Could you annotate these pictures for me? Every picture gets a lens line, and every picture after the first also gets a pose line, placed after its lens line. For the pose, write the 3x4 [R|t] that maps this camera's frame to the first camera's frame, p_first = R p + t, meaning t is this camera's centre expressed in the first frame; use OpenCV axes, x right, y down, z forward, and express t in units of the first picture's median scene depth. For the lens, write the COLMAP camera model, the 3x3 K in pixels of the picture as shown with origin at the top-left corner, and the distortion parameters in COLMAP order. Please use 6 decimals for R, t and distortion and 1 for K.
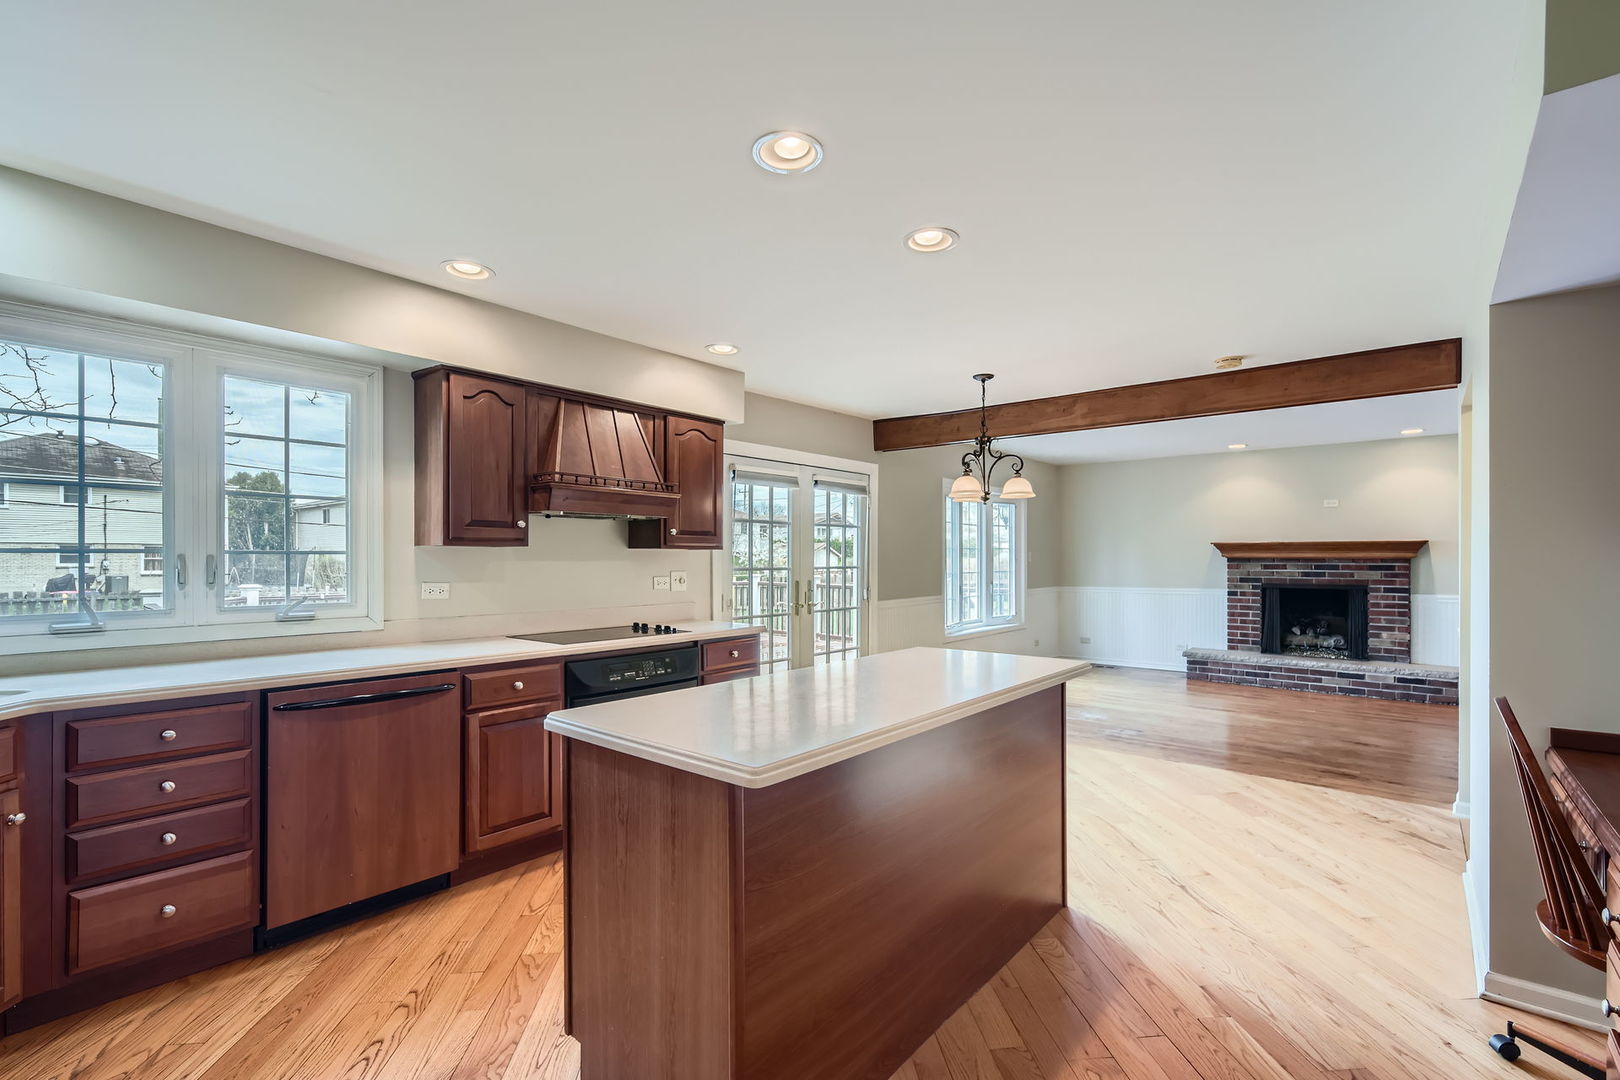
lens RADIAL K [[724.3, 0, 817.4], [0, 724.3, 563.7], [0, 0, 1]] dist [0.001387, 0.000494]
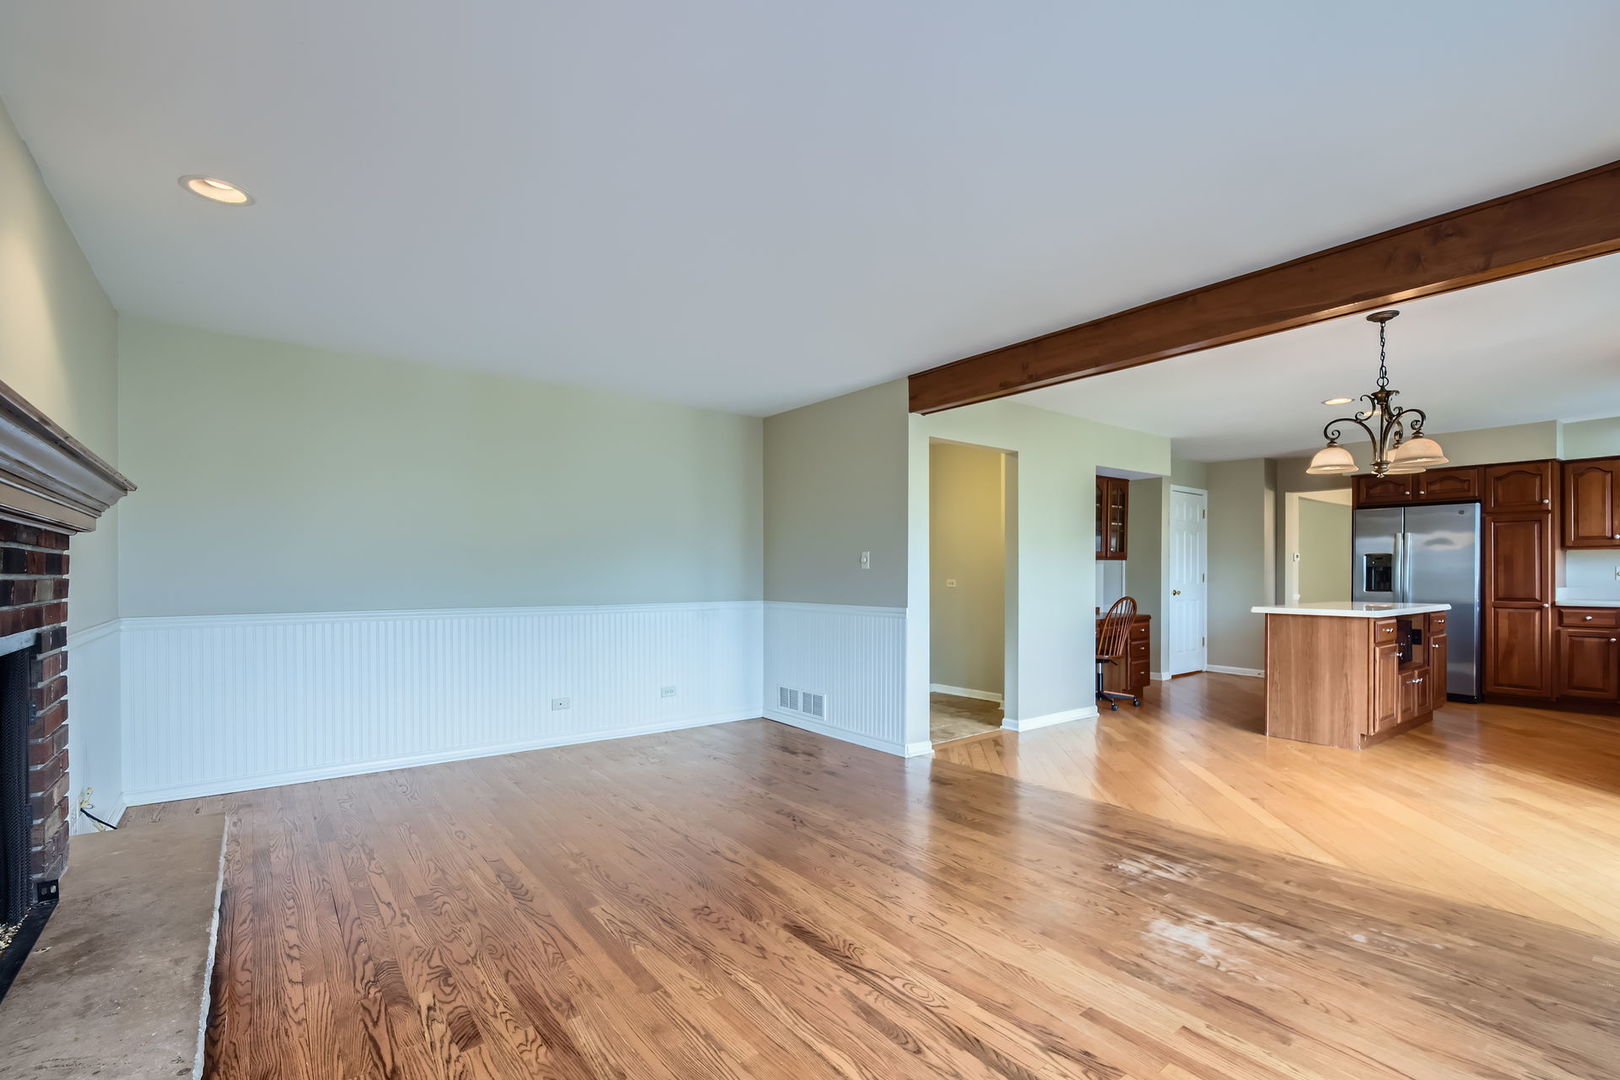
lens RADIAL K [[724.9, 0, 827.0], [0, 724.9, 573.7], [0, 0, 1]] dist [0.002841, 0.000320]
pose [[-0.976778, 0.001872, 0.214248, 0.411917], [0.004140, 0.999940, 0.010141, 0.008367], [-0.214216, 0.010793, -0.976727, 1.204869]]
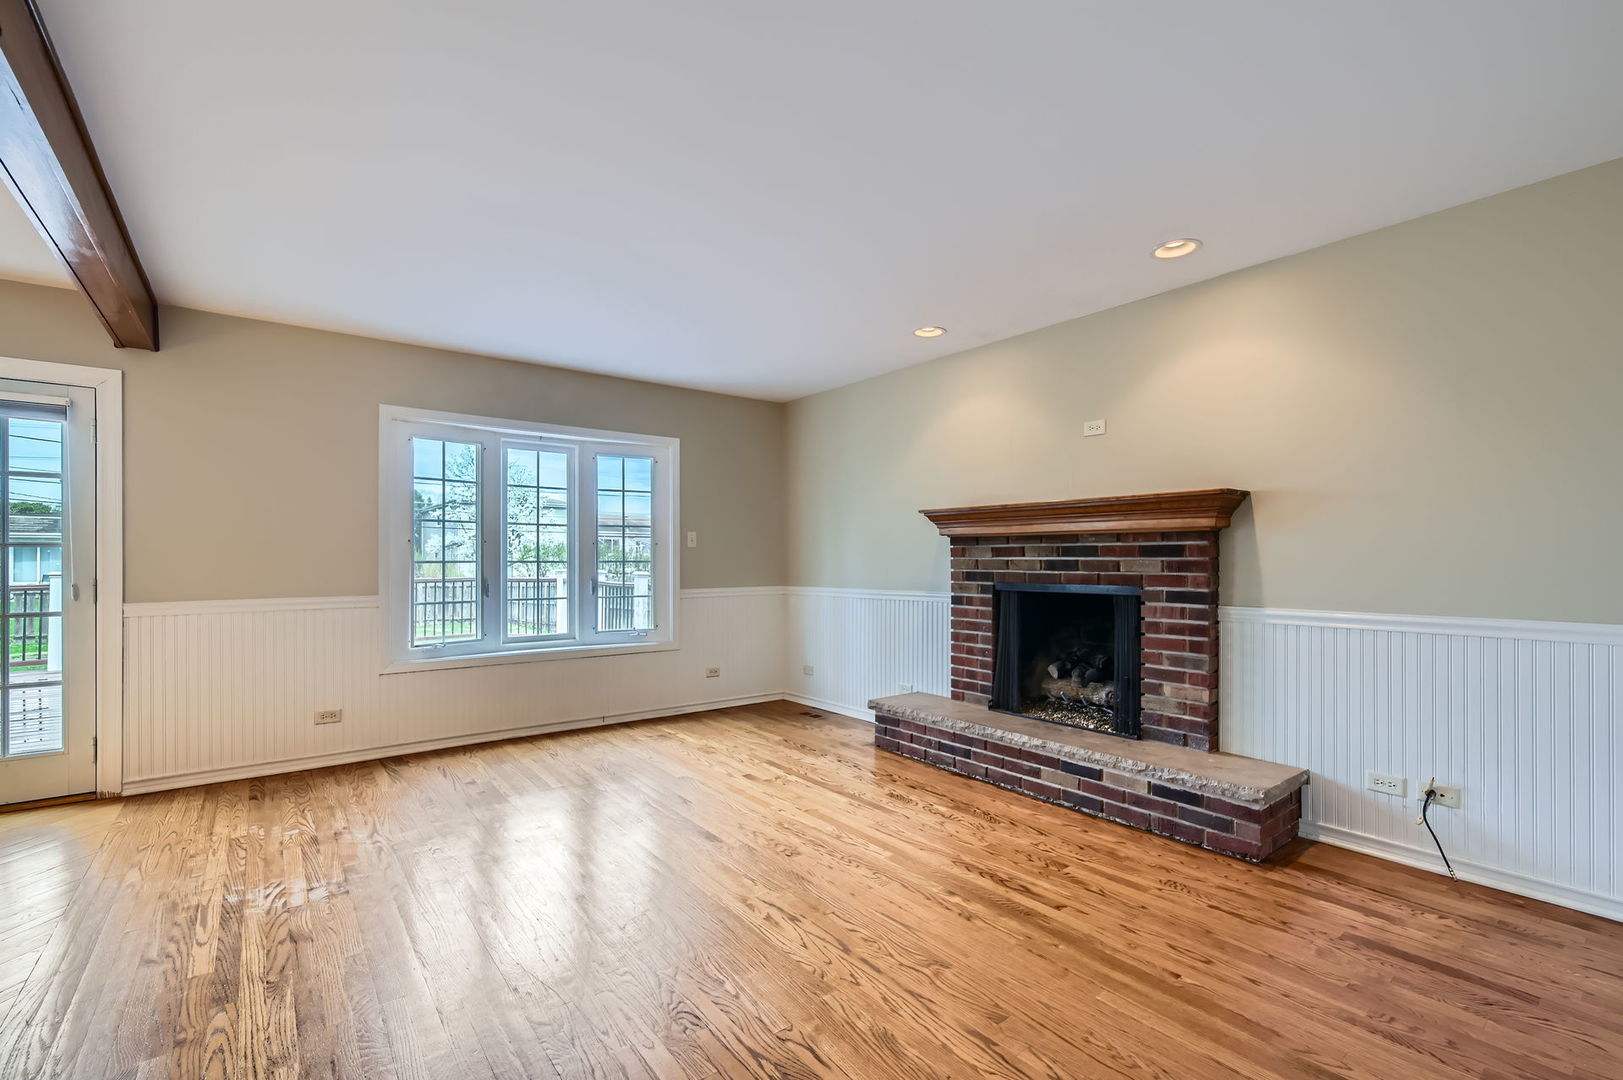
lens RADIAL K [[715.9, 0, 825.6], [0, 715.9, 564.1], [0, 0, 1]] dist [-0.001847, 0.000192]
pose [[0.977201, 0.002075, -0.212305, 0.653376], [-0.002854, 0.999990, -0.003364, 0.016781], [0.212296, 0.003893, 0.977198, 0.478215]]
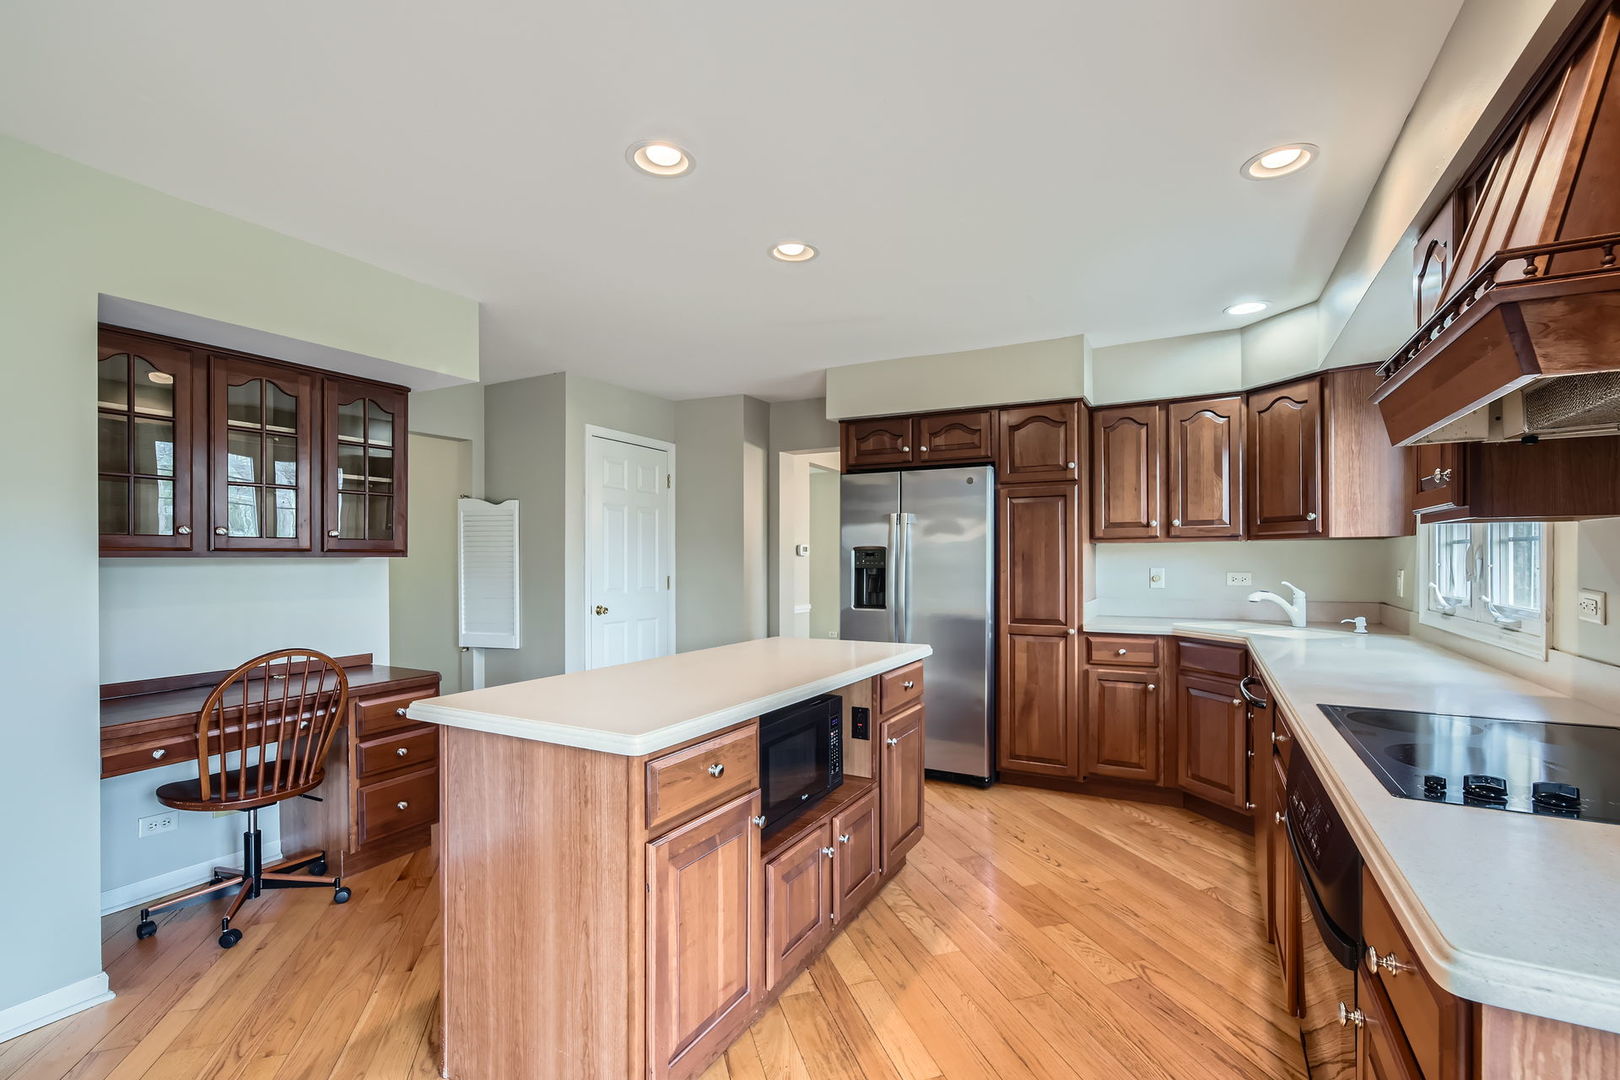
lens RADIAL K [[714.5, 0, 824.1], [0, 714.5, 564.0], [0, 0, 1]] dist [-0.001847, 0.000192]
pose [[-0.977389, 0.004946, -0.211391, 0.055538], [0.001608, 0.999871, 0.015962, -0.000685], [0.211443, 0.015261, -0.977271, 0.659337]]
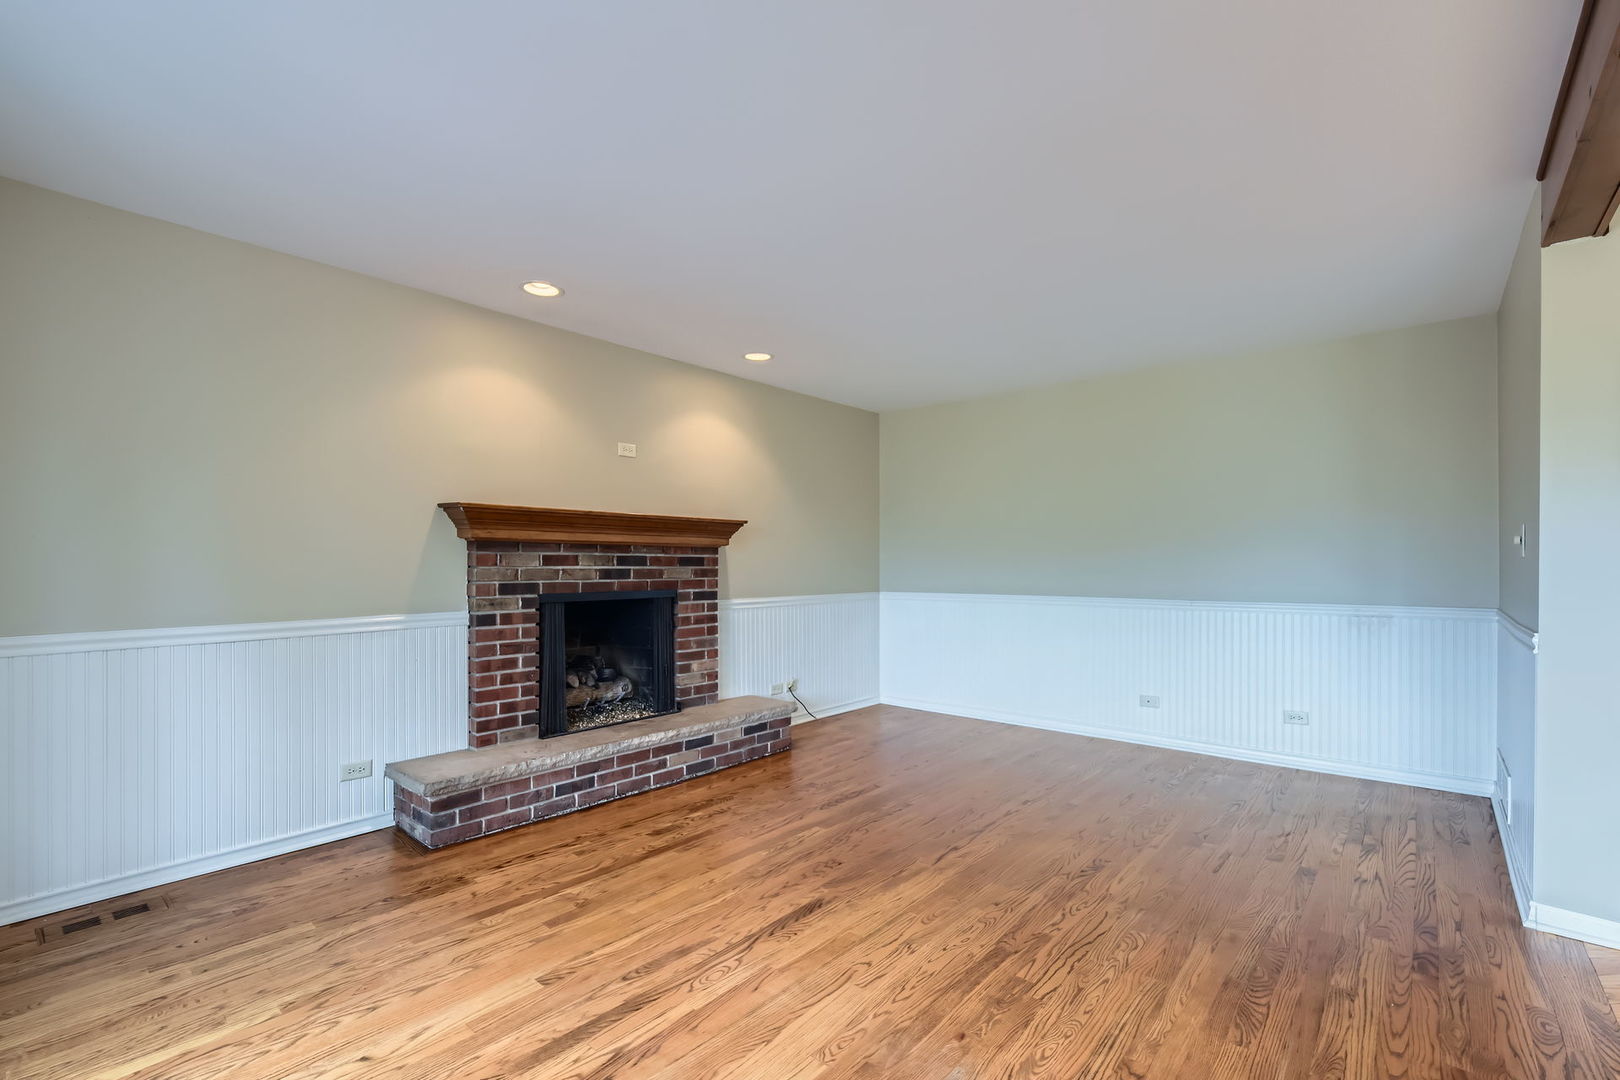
lens RADIAL K [[714.5, 0, 824.1], [0, 714.5, 564.0], [0, 0, 1]] dist [-0.001847, 0.000192]
pose [[0.012803, 0.004732, 0.999907, 0.147643], [0.012310, 0.999912, -0.004889, 0.012432], [-0.999842, 0.012371, 0.012744, 0.867217]]
